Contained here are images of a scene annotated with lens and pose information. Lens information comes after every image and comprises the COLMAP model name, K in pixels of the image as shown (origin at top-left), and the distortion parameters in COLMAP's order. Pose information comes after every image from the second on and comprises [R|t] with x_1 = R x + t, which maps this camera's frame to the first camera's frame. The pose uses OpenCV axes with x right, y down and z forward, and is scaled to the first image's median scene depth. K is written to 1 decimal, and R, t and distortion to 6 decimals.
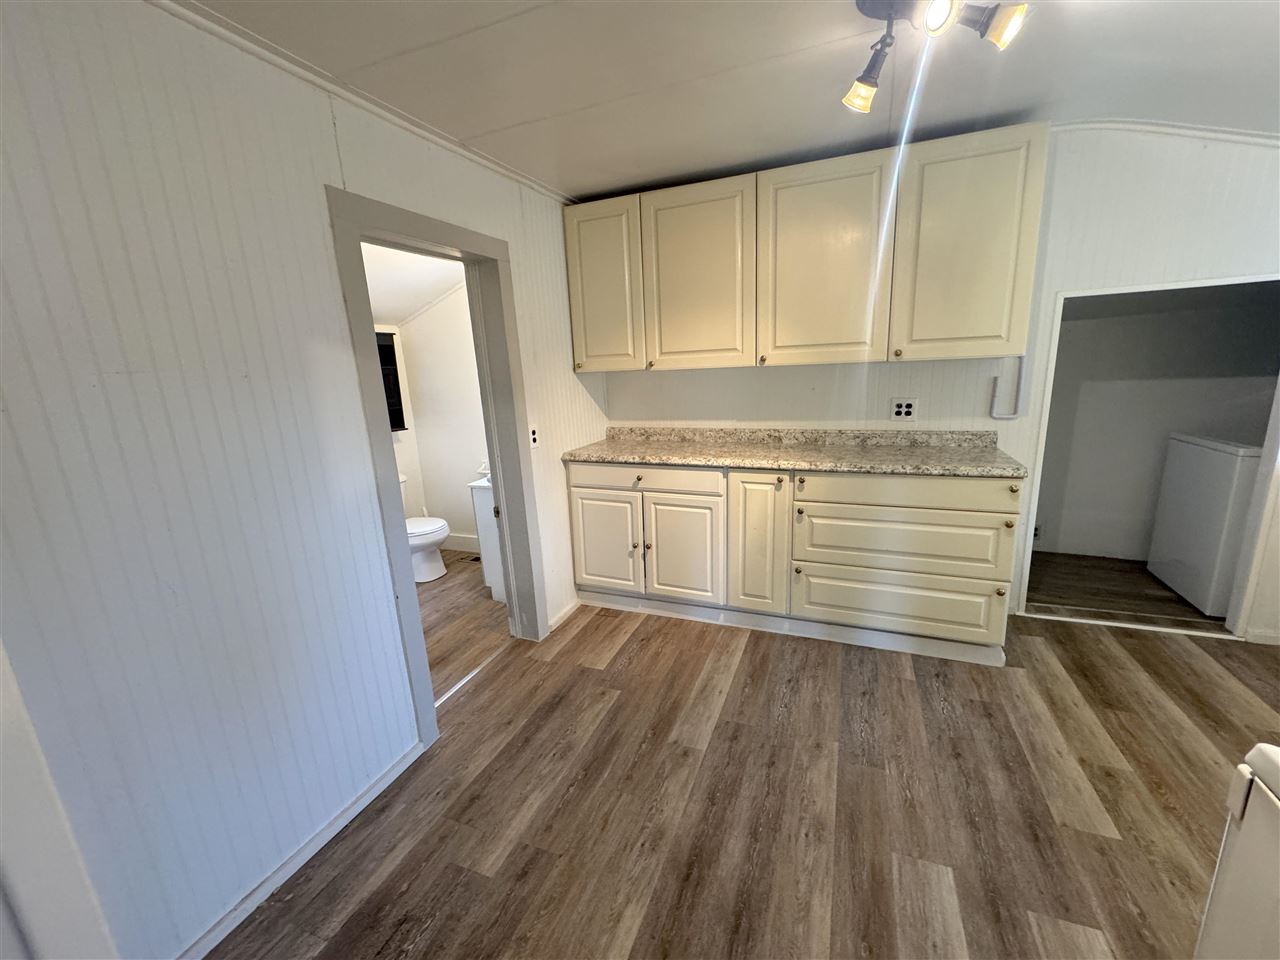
lens RADIAL K [[510.1, 0, 640.7], [0, 510.1, 477.4], [0, 0, 1]] dist [-0.002983, -0.000151]
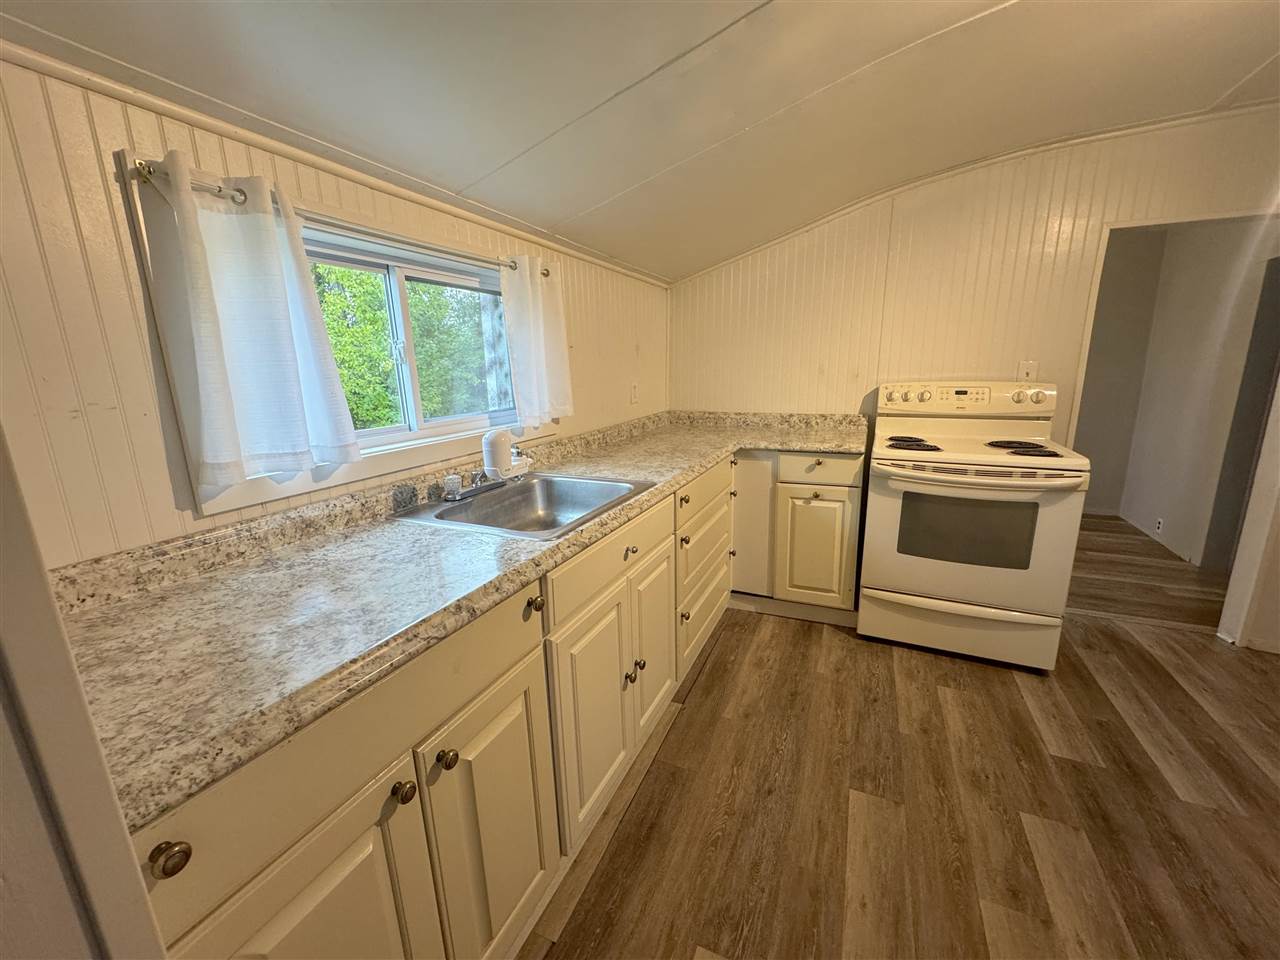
lens RADIAL K [[510.1, 0, 640.7], [0, 510.1, 480.2], [0, 0, 1]] dist [-0.002983, -0.000151]
pose [[-0.997235, 0.062485, 0.040225, 1.023794], [0.073673, 0.902189, 0.425003, -0.241065], [-0.009734, 0.426792, -0.904298, 1.037860]]
